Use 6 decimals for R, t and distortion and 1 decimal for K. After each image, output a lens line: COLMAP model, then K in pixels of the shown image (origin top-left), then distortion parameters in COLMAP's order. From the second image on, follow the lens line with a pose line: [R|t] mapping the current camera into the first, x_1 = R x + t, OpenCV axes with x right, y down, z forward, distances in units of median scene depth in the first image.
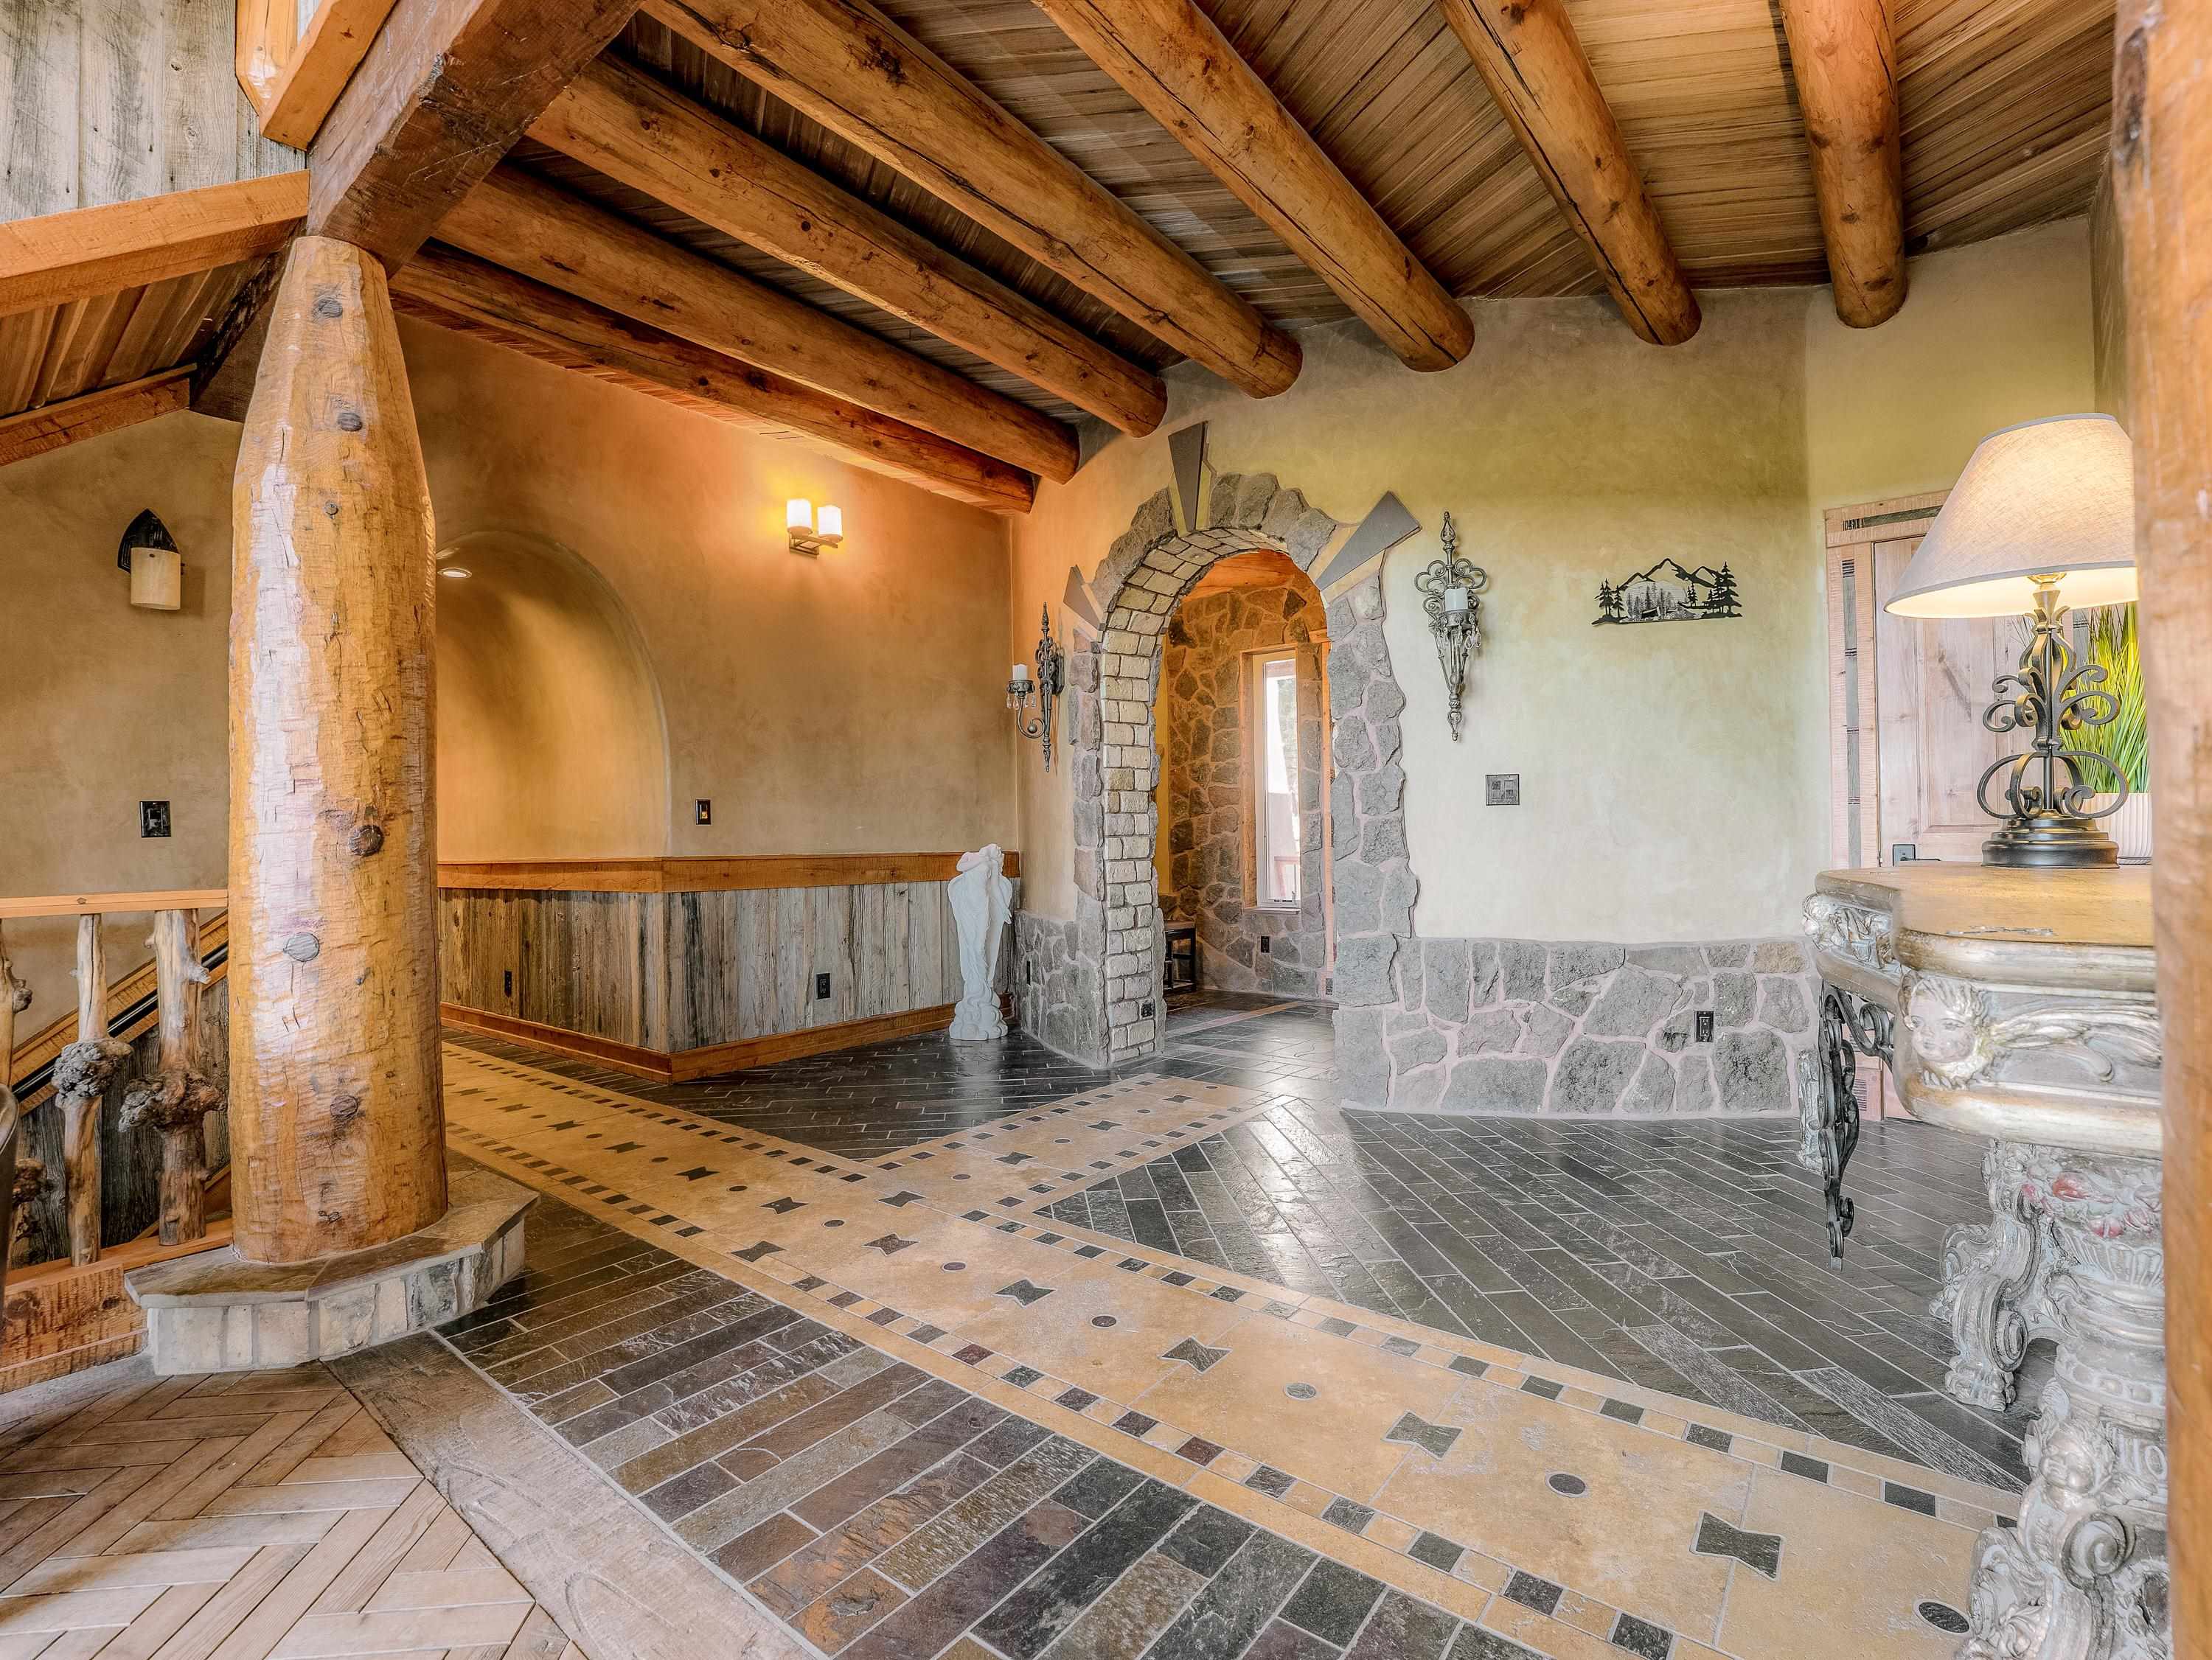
lens RADIAL K [[1012.9, 0, 1100.4], [0, 1012.9, 843.0], [0, 0, 1]] dist [-0.024221, 0.003482]
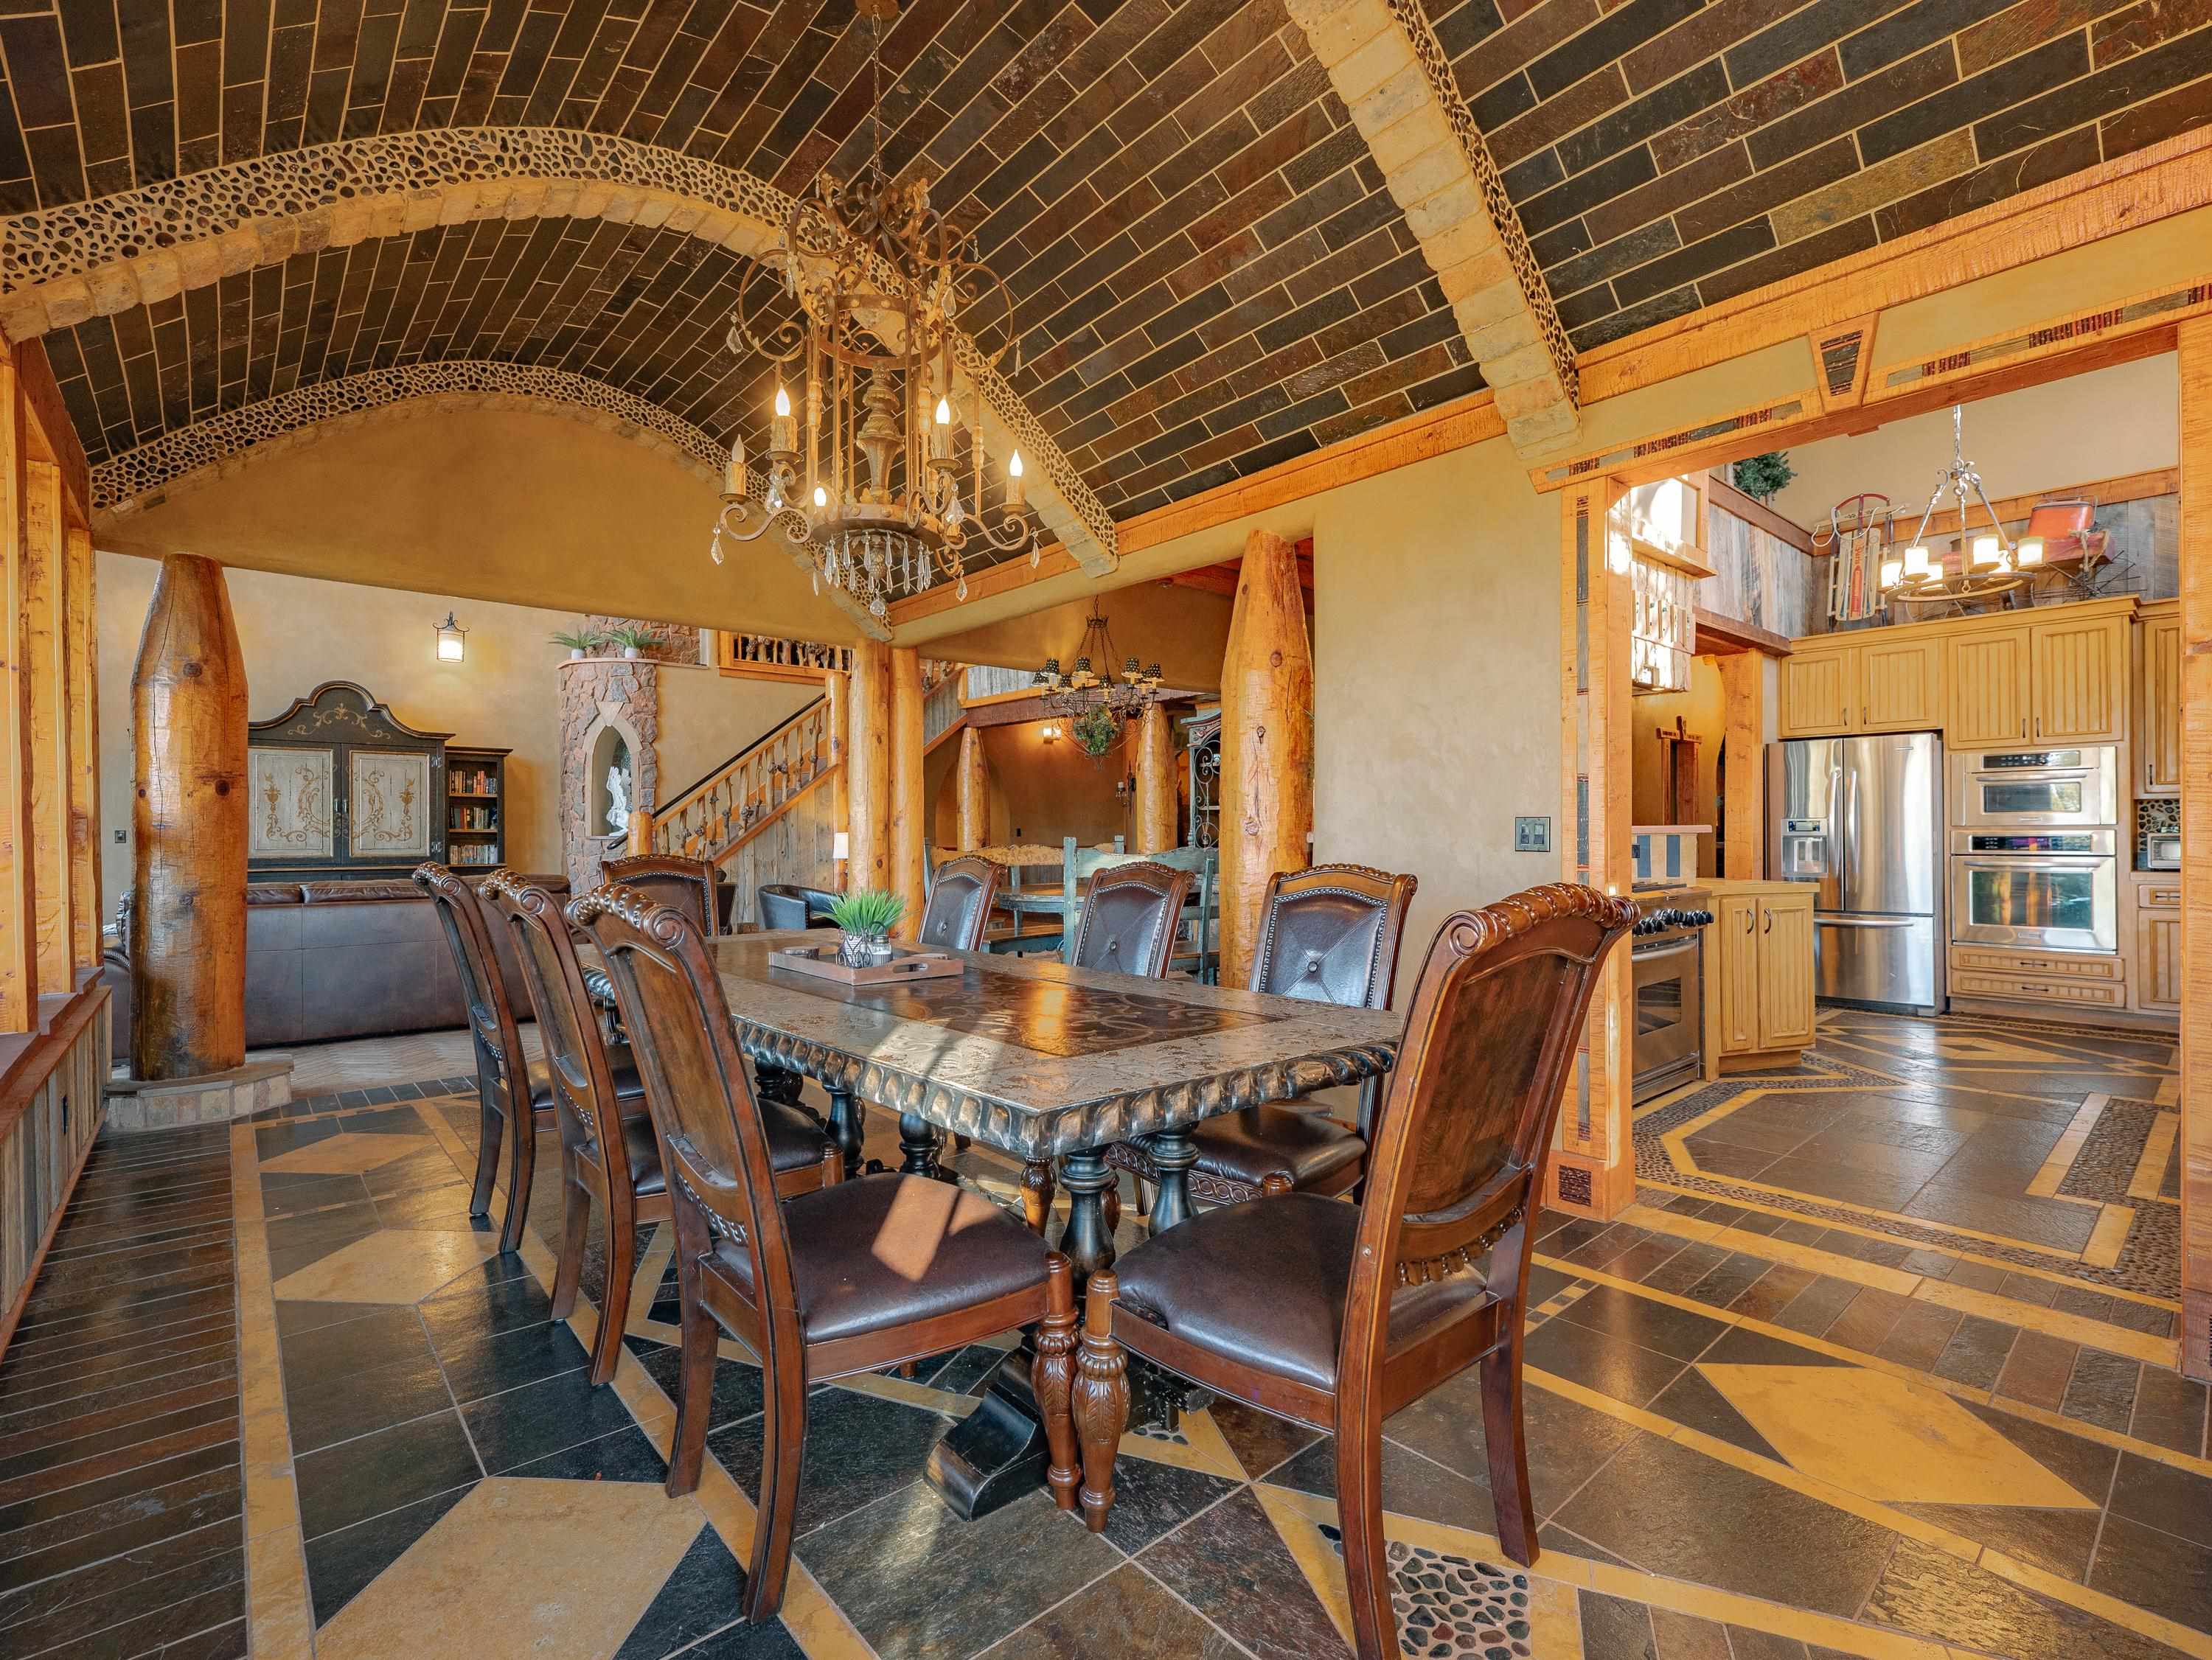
lens RADIAL K [[1012.9, 0, 1107.0], [0, 1012.9, 833.4], [0, 0, 1]] dist [-0.024221, 0.003482]
pose [[0.985720, 0.011350, -0.168009, 0.495544], [-0.009875, 0.999905, 0.009615, -0.081697], [0.168102, -0.007818, 0.985739, -2.512447]]
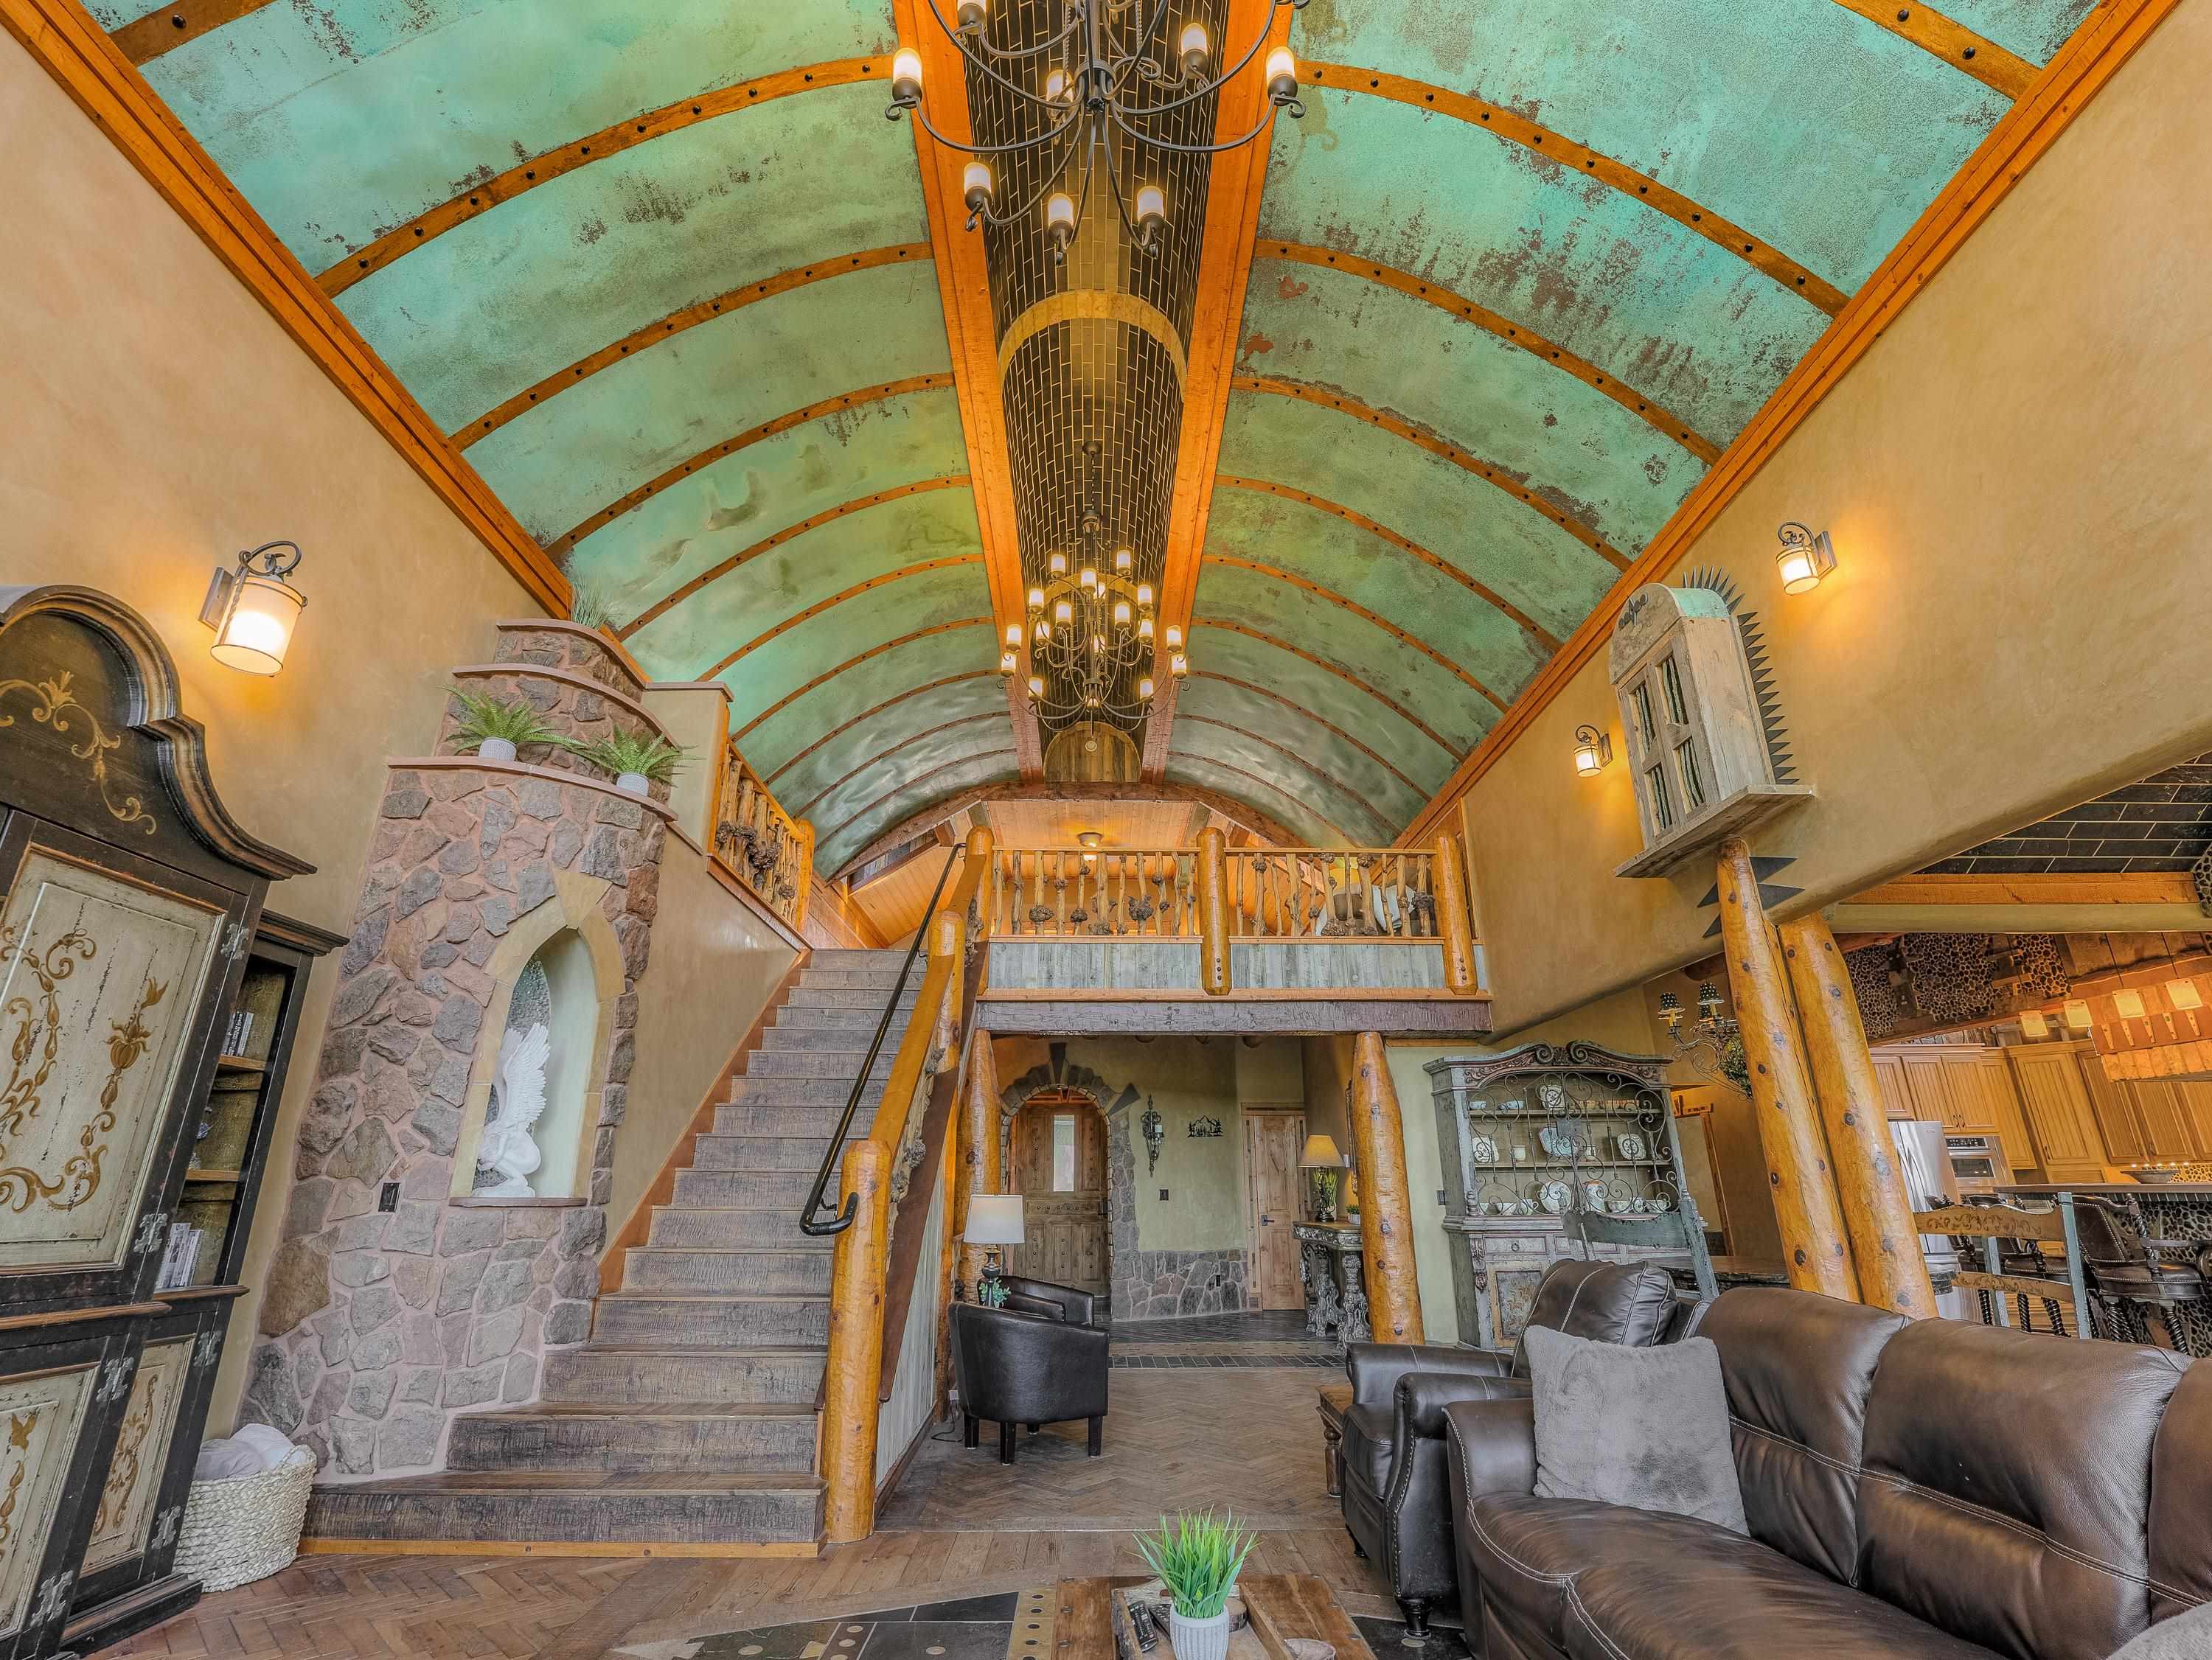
lens RADIAL K [[1012.9, 0, 1106.9], [0, 1012.9, 832.9], [0, 0, 1]] dist [-0.024221, 0.003482]
pose [[0.767339, 0.226982, 0.599725, -1.700400], [-0.010608, 0.939621, -0.342052, -0.036474], [-0.641154, 0.256108, 0.723416, -1.251994]]
